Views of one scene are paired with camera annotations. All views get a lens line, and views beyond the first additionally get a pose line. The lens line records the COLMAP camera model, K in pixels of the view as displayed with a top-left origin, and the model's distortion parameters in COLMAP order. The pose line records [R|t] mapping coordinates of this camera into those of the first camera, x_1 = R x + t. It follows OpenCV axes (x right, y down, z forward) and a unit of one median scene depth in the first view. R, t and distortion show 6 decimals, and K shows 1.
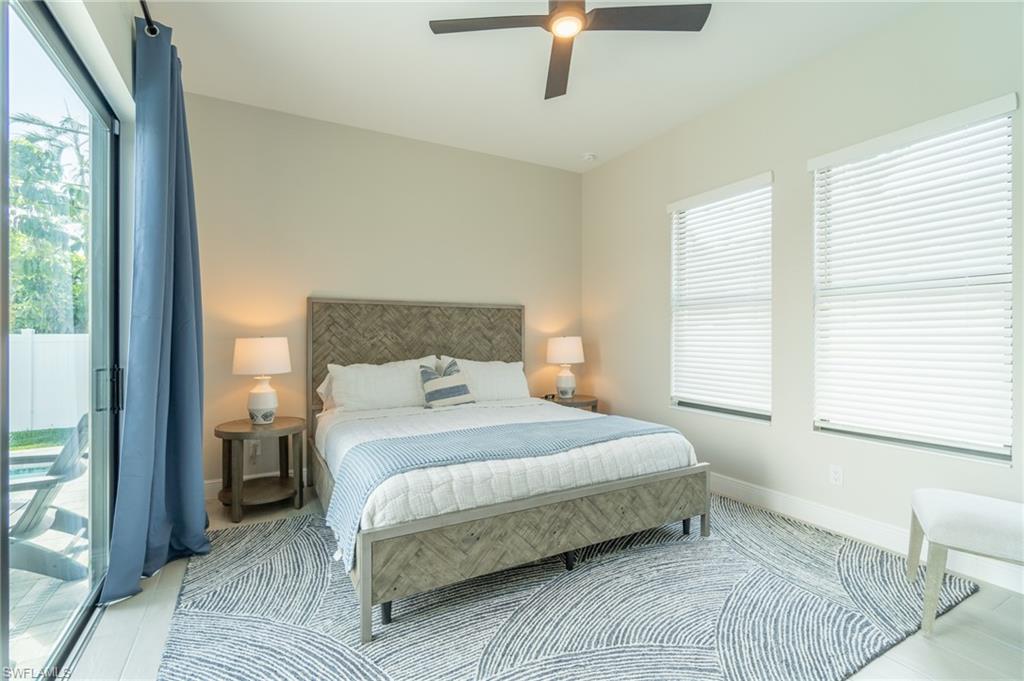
lens RADIAL K [[453.5, 0, 506.4], [0, 453.5, 323.7], [0, 0, 1]] dist [0.000063, -0.000147]
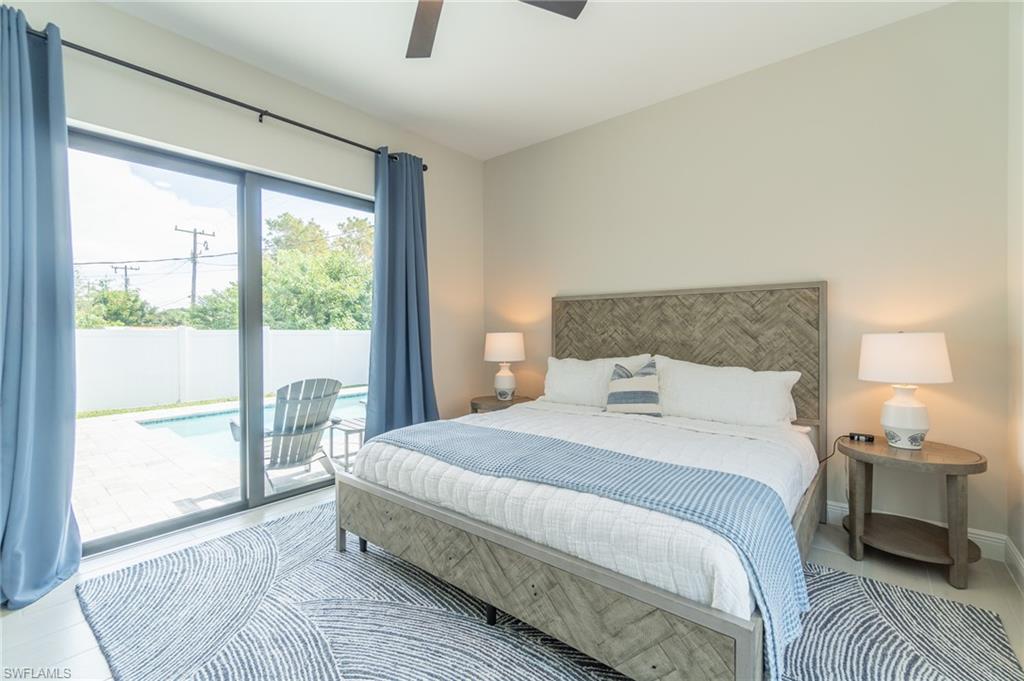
lens RADIAL K [[453.5, 0, 506.4], [0, 453.5, 323.7], [0, 0, 1]] dist [0.000063, -0.000147]
pose [[0.362798, -0.014972, -0.931748, 0.561680], [0.029602, 0.999551, -0.004535, 0.009302], [0.931398, -0.025936, 0.363078, 0.462356]]
